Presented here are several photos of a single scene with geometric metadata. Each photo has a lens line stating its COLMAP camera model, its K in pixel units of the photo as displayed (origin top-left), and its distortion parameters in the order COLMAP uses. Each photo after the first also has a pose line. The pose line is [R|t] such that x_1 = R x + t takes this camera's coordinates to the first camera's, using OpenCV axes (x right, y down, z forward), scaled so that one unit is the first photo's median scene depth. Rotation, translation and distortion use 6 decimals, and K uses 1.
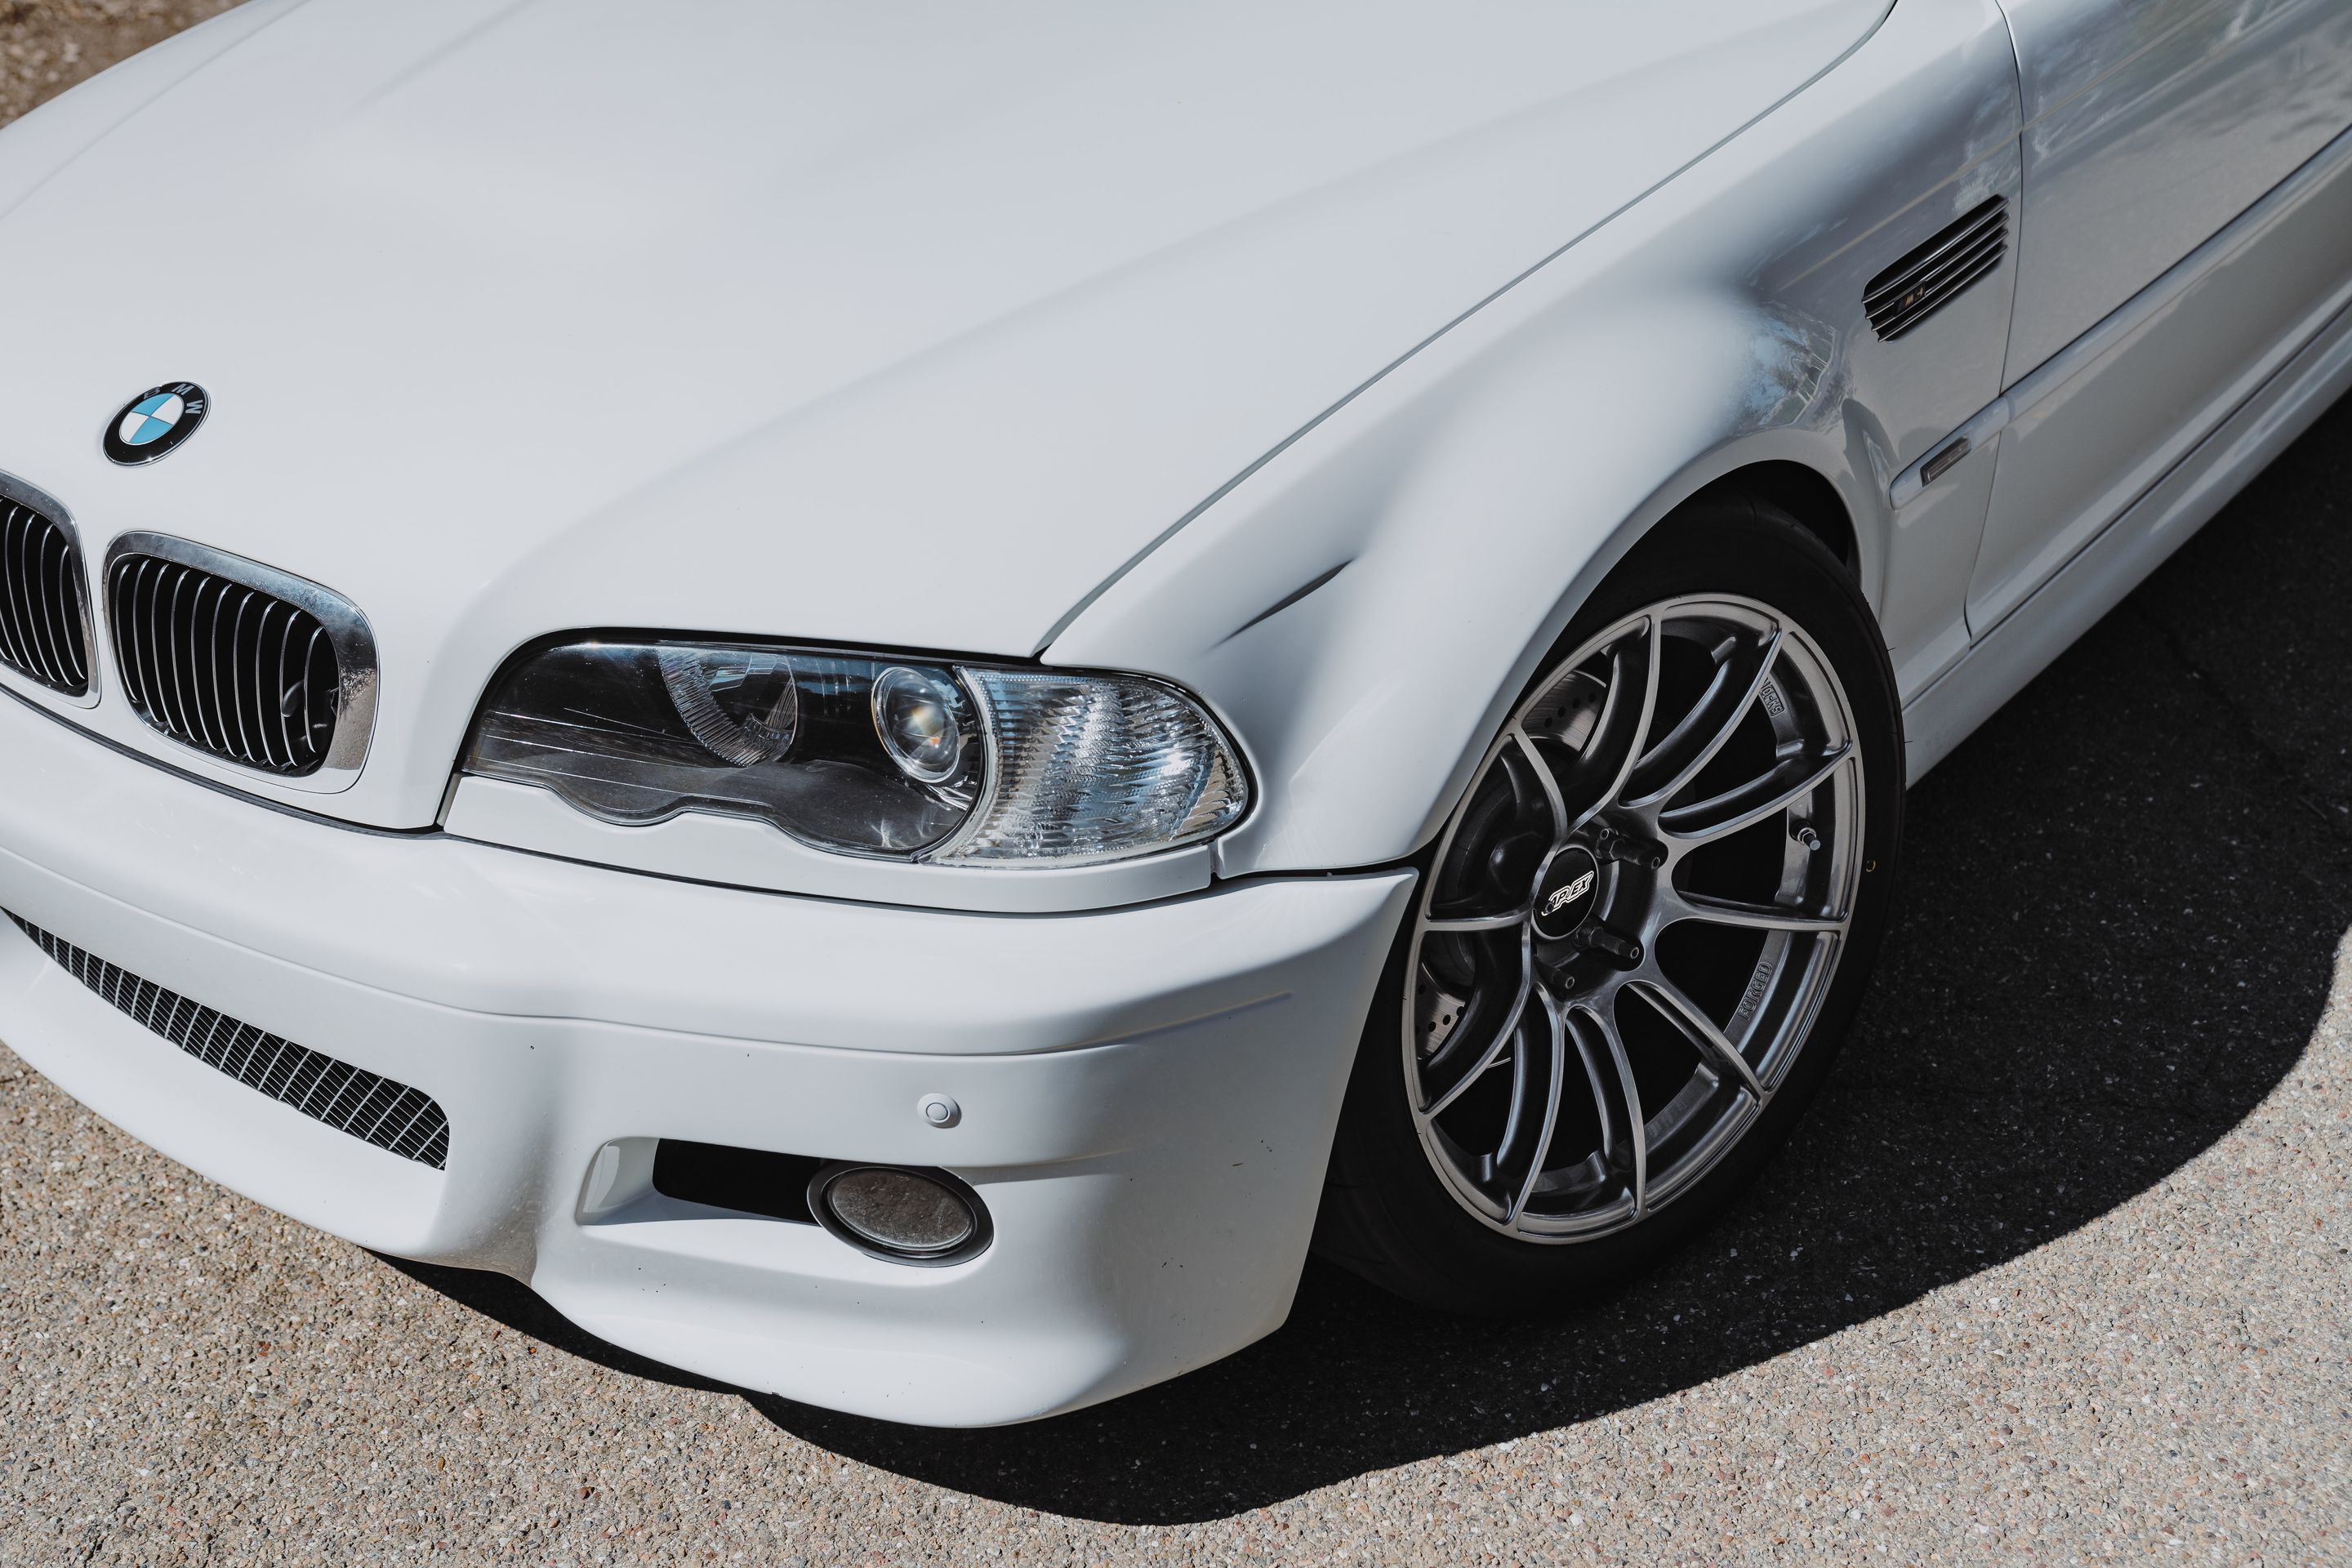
lens RADIAL K [[2864.3, 0, 1181.6], [0, 2864.3, 785.3], [0, 0, 1]] dist [-0.022175, 0.000000]
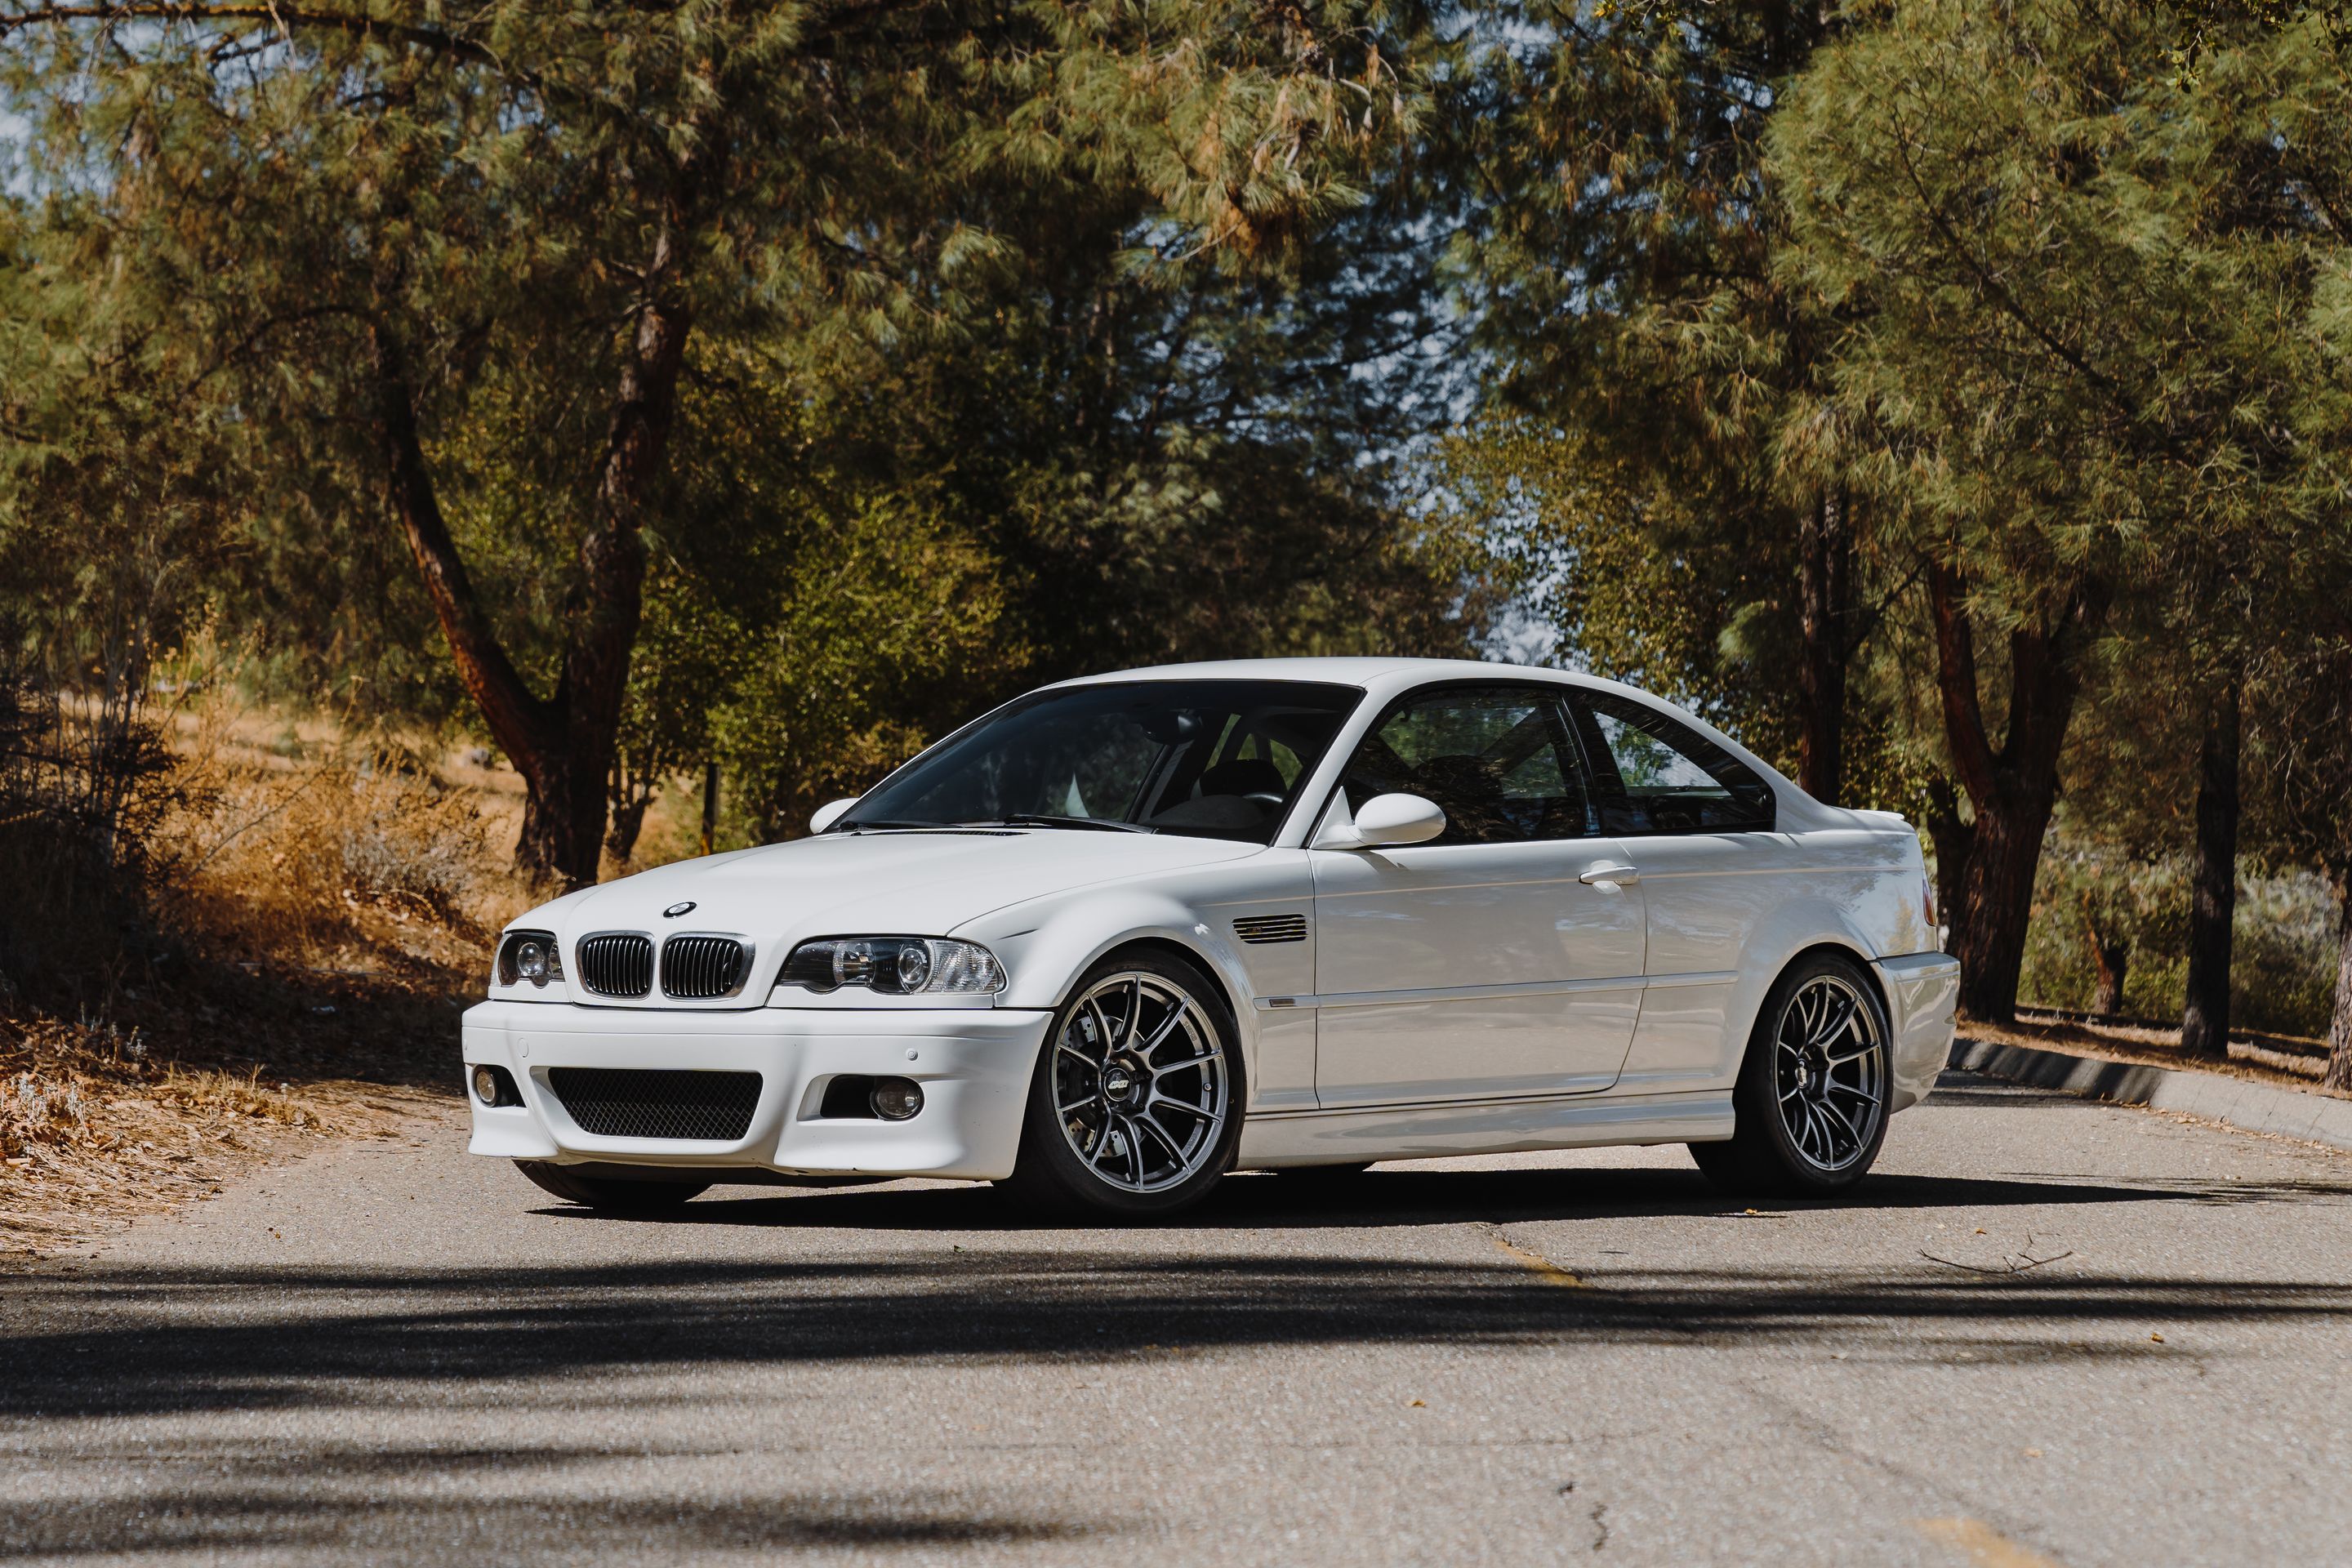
lens RADIAL K [[6992.7, 0, 878.8], [0, 6992.7, 675.1], [0, 0, 1]] dist [-0.010874, 0.000000]
pose [[0.996312, 0.023133, -0.082631, 0.530662], [-0.061086, 0.867496, -0.493679, 3.648752], [0.060262, 0.496906, 0.865710, -6.166895]]
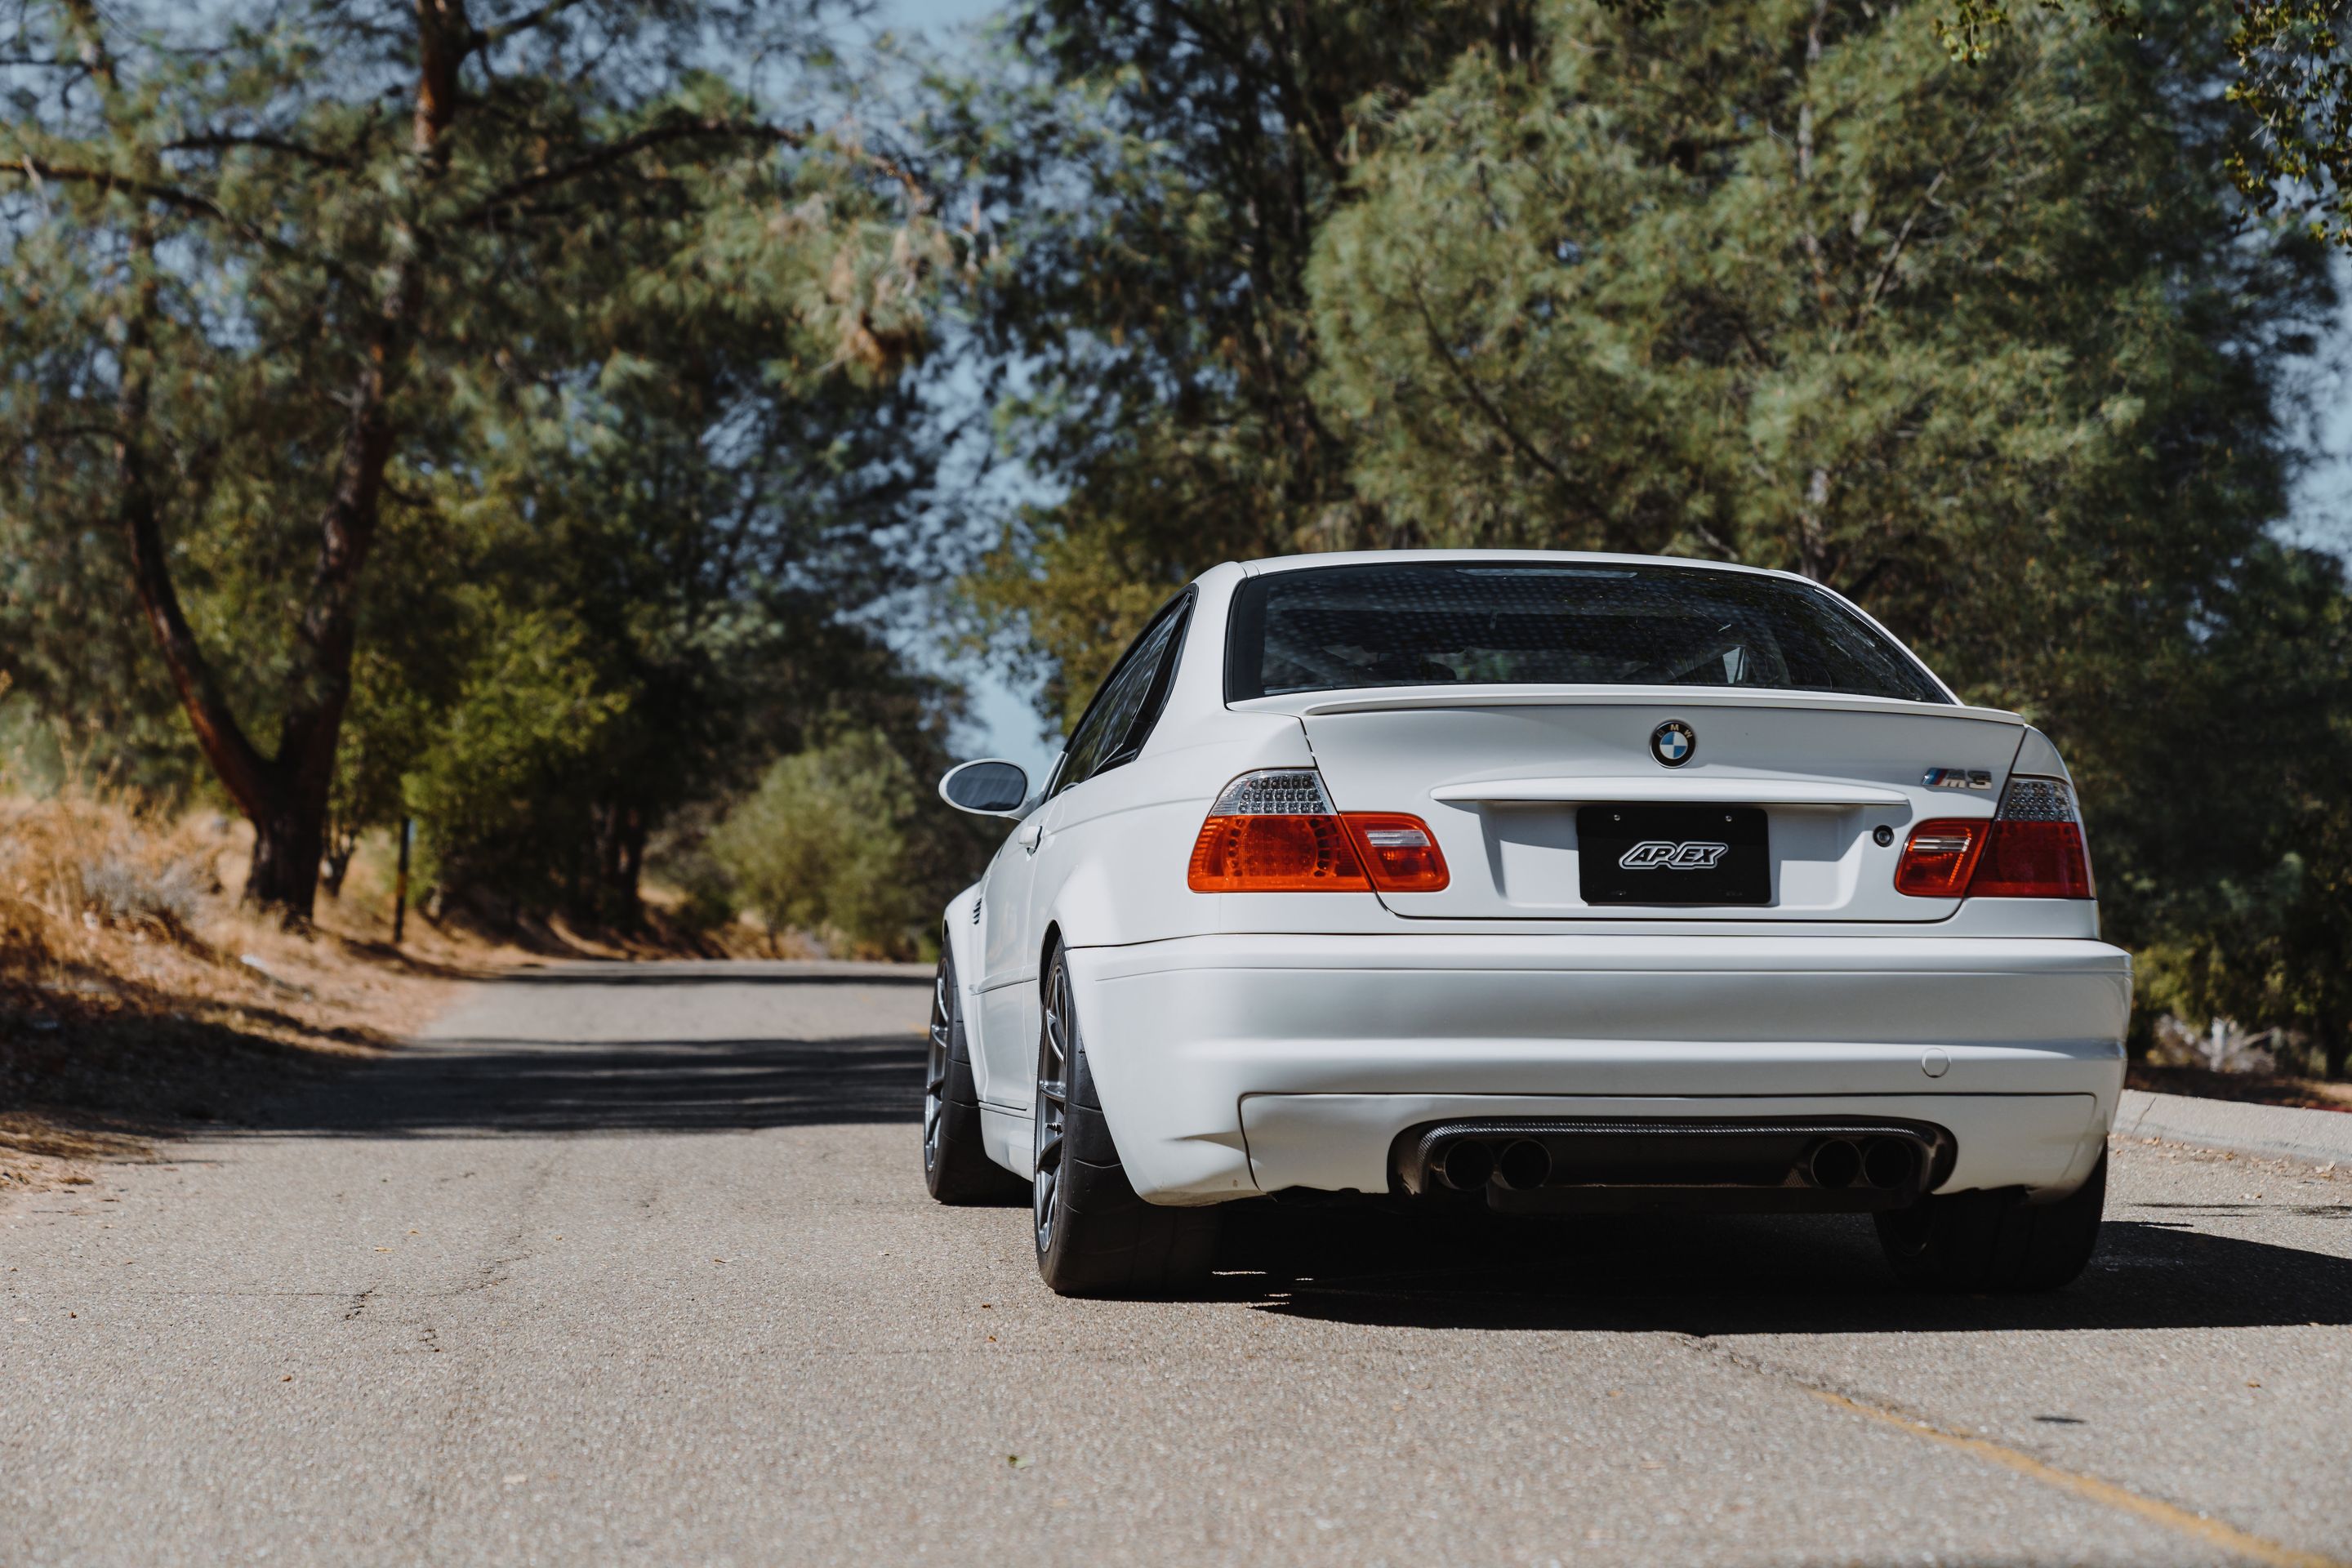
lens RADIAL K [[4670.6, 0, 1228.3], [0, 4670.6, 760.0], [0, 0, 1]] dist [-0.001435, 0.000000]
pose [[0.997256, 0.017301, 0.071980, -0.068025], [0.021147, 0.865215, -0.500955, 1.558146], [-0.070945, 0.501102, 0.862475, -2.075022]]
